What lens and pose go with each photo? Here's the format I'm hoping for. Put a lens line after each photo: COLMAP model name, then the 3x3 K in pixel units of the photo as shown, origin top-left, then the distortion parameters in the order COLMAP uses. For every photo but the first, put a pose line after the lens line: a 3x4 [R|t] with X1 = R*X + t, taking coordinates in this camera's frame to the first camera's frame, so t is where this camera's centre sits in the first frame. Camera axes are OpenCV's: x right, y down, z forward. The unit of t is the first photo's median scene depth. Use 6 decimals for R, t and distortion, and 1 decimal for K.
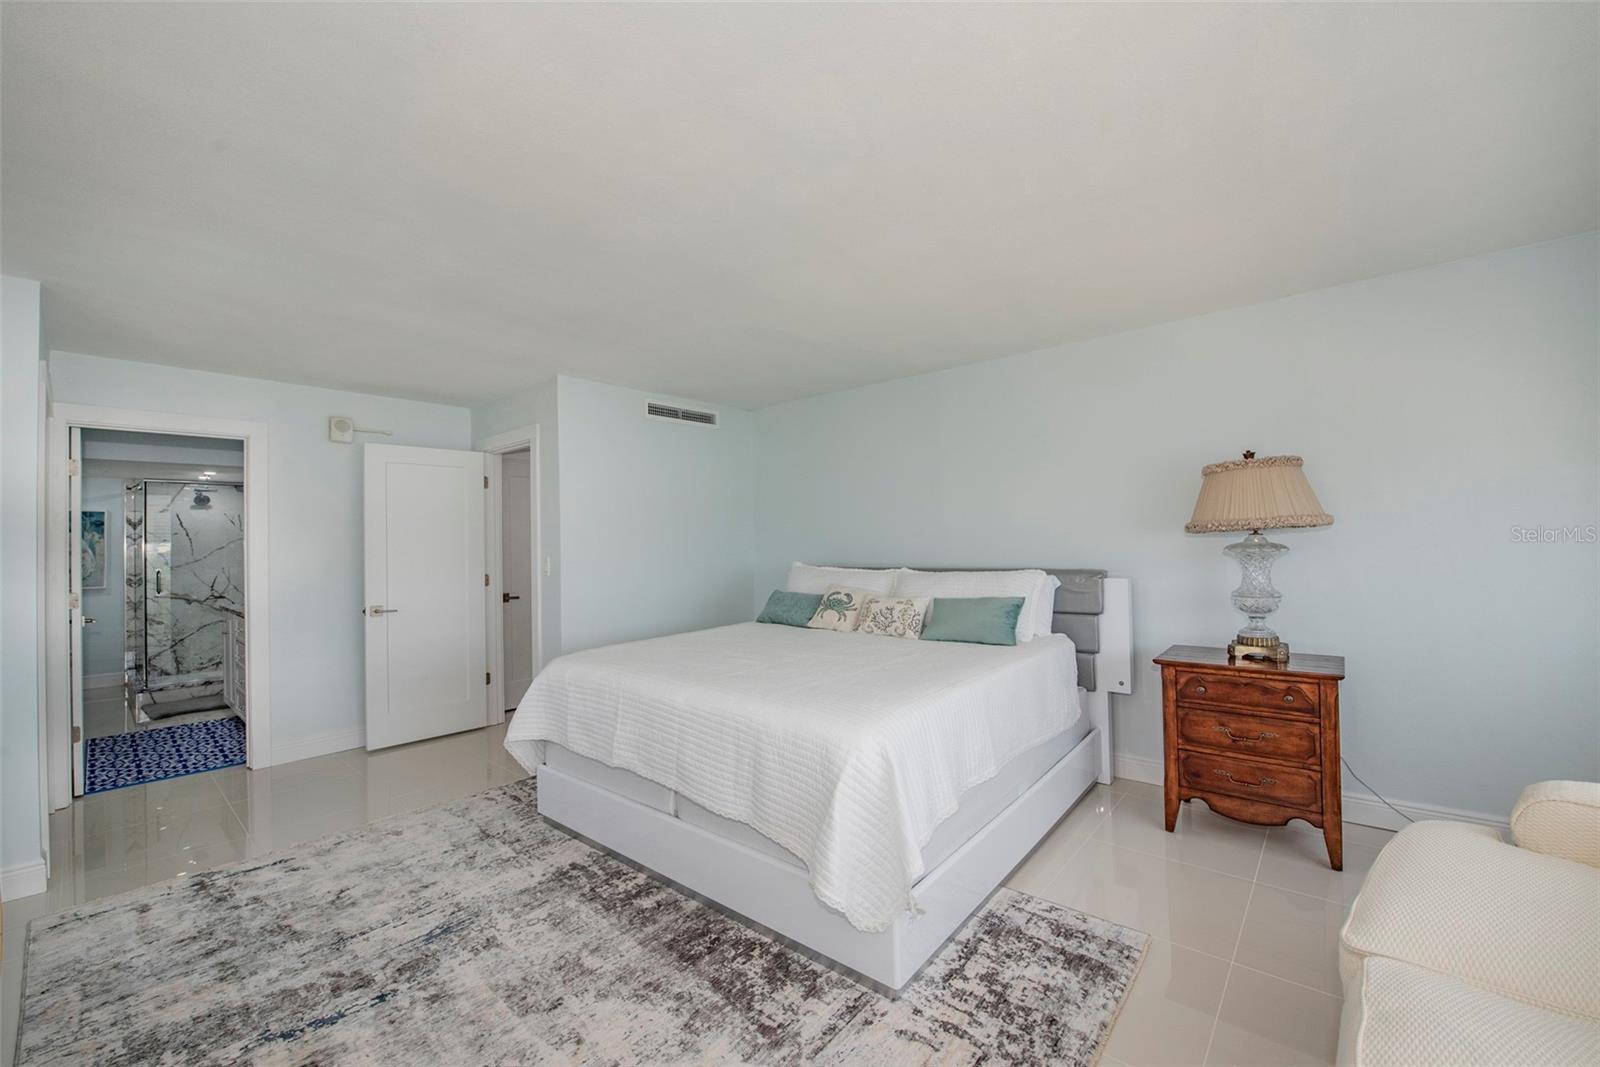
lens RADIAL K [[639.7, 0, 786.4], [0, 639.7, 549.5], [0, 0, 1]] dist [-0.015011, -0.002341]
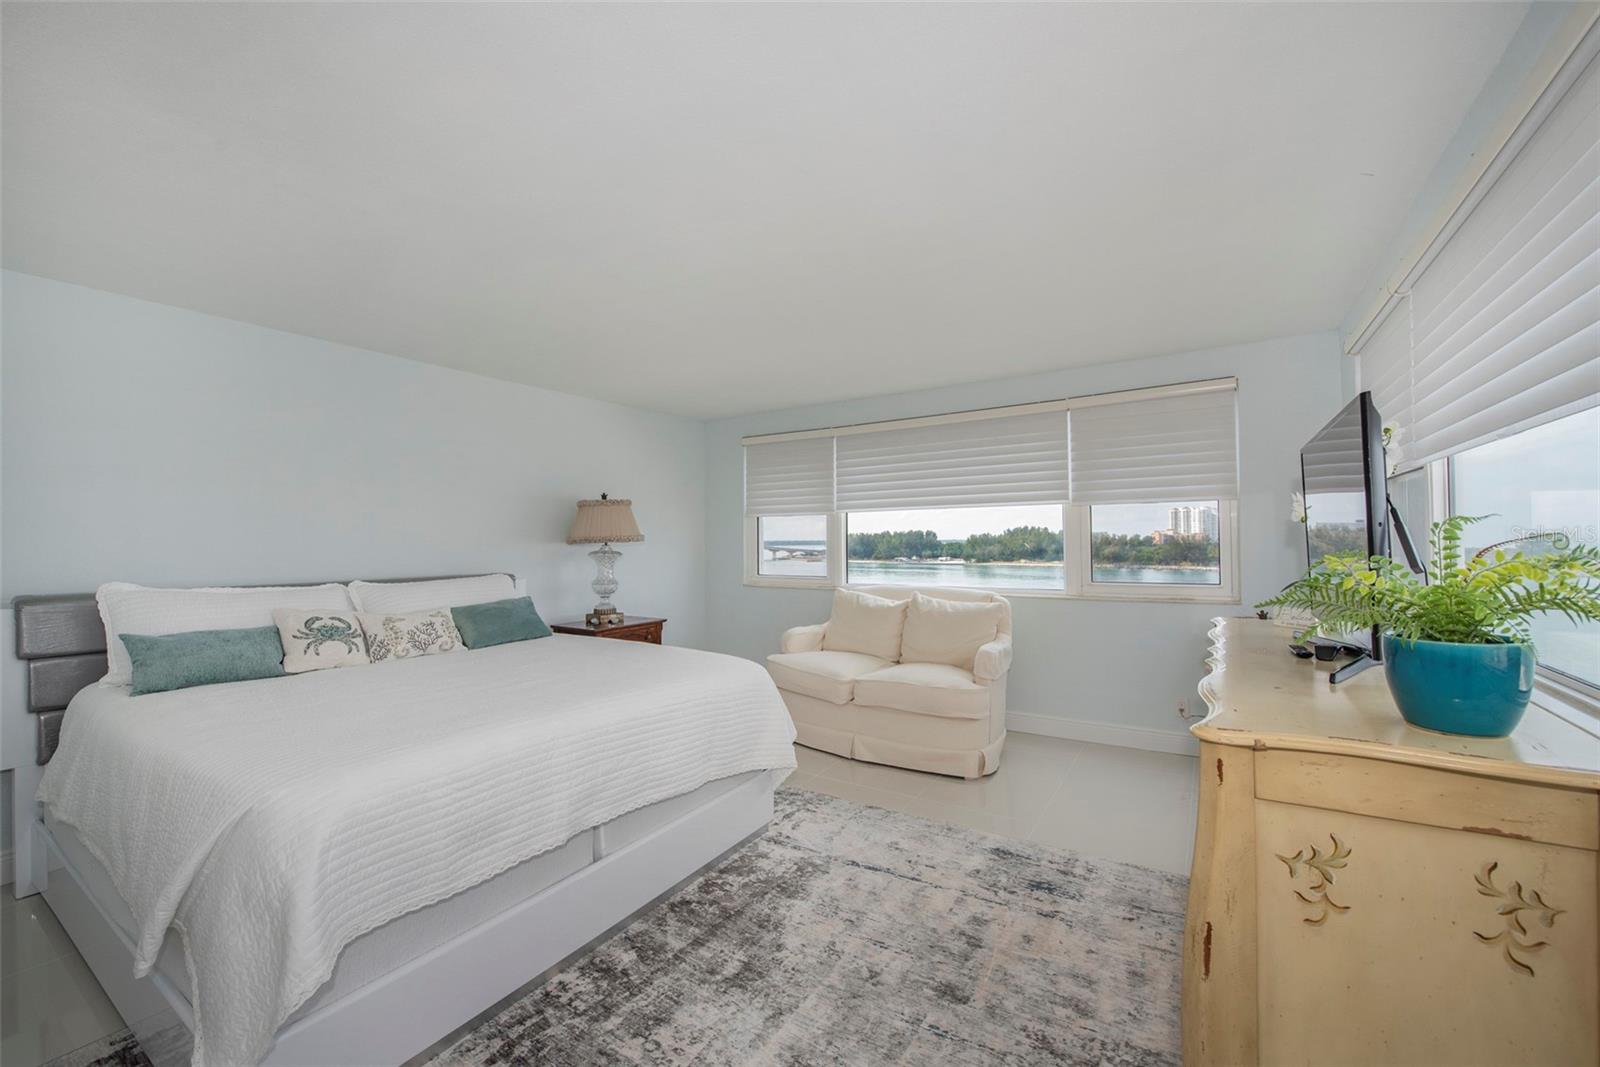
lens RADIAL K [[639.7, 0, 800.3], [0, 639.7, 532.0], [0, 0, 1]] dist [-0.015011, -0.002341]
pose [[-0.148054, 0.035956, 0.988325, -1.184816], [0.023037, 0.999193, -0.032900, 0.008856], [-0.988711, 0.017897, -0.148763, 0.925439]]
